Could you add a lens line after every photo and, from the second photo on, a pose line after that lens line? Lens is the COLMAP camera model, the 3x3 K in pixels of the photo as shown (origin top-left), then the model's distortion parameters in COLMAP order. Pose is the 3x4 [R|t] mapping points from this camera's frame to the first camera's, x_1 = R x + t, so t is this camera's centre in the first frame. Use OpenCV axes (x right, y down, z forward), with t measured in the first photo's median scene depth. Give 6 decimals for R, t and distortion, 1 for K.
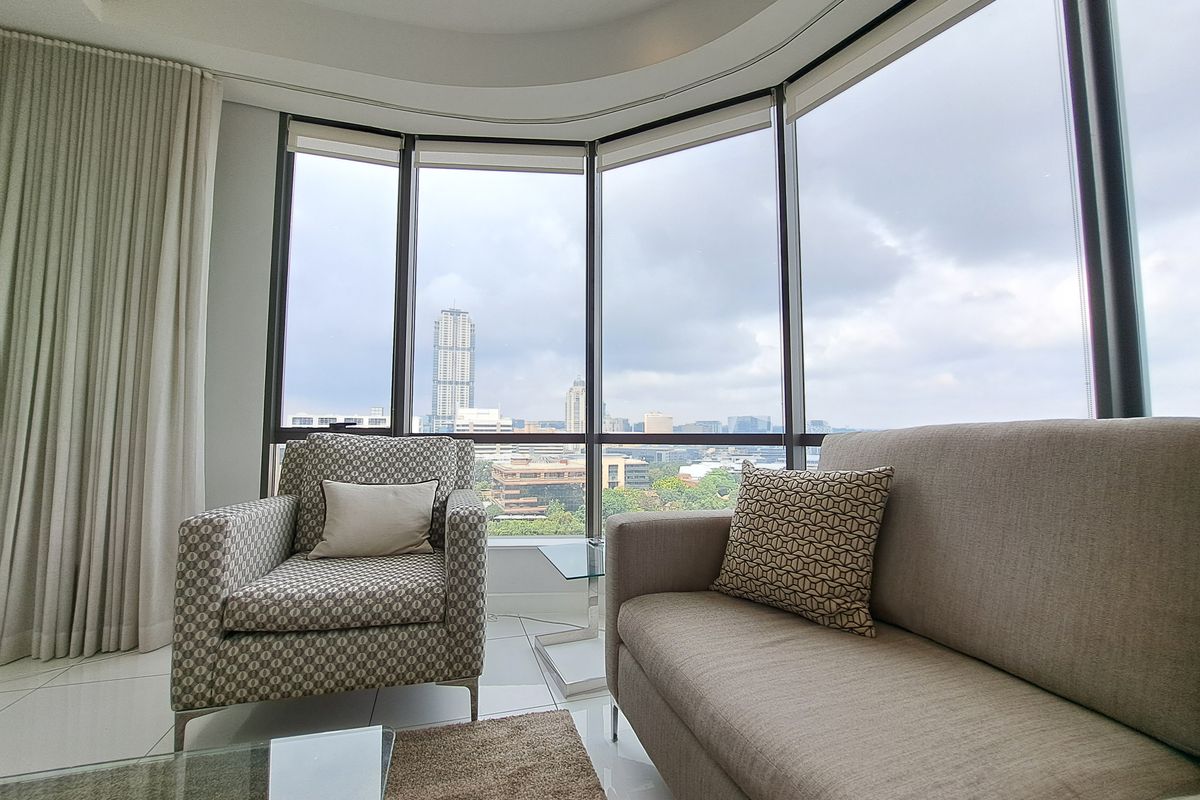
lens RADIAL K [[478.7, 0, 590.5], [0, 478.7, 401.2], [0, 0, 1]] dist [-0.019187, -0.000297]
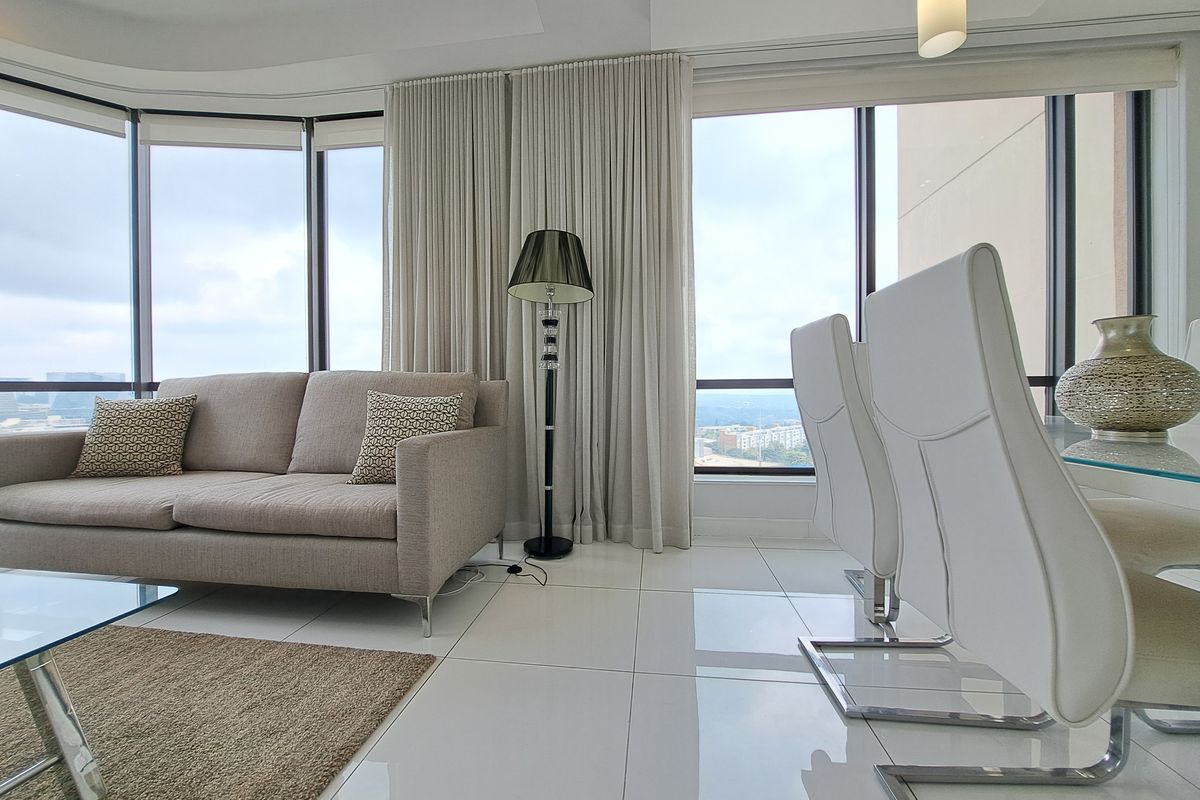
lens RADIAL K [[478.7, 0, 590.5], [0, 478.7, 401.2], [0, 0, 1]] dist [-0.019187, -0.000297]
pose [[0.412679, -0.020758, 0.910640, -0.289623], [-0.053839, 0.997437, 0.047135, -0.010151], [-0.909284, -0.068480, 0.410503, -0.783085]]
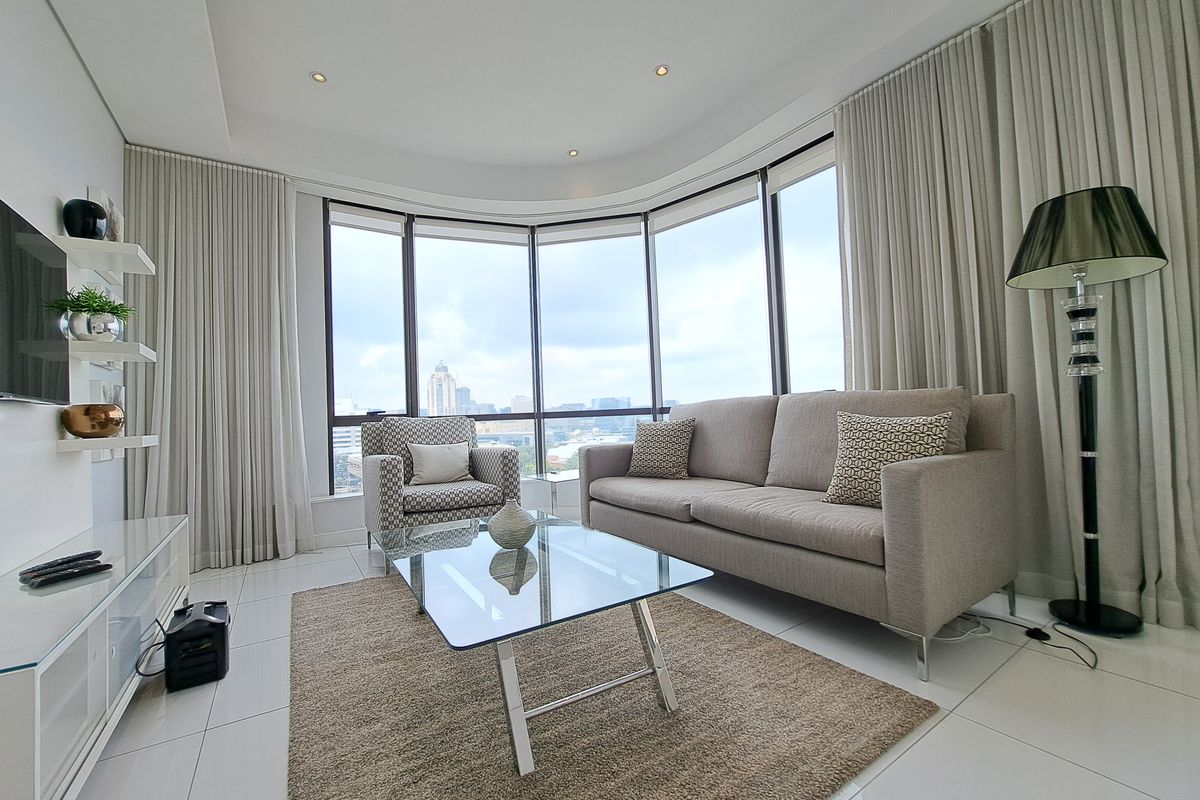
lens RADIAL K [[478.7, 0, 590.5], [0, 478.7, 401.2], [0, 0, 1]] dist [-0.019187, -0.000297]
pose [[0.960926, -0.032158, 0.274933, -0.359752], [0.023159, 0.999086, 0.035916, -0.031319], [-0.275837, -0.028145, 0.960792, -0.778847]]
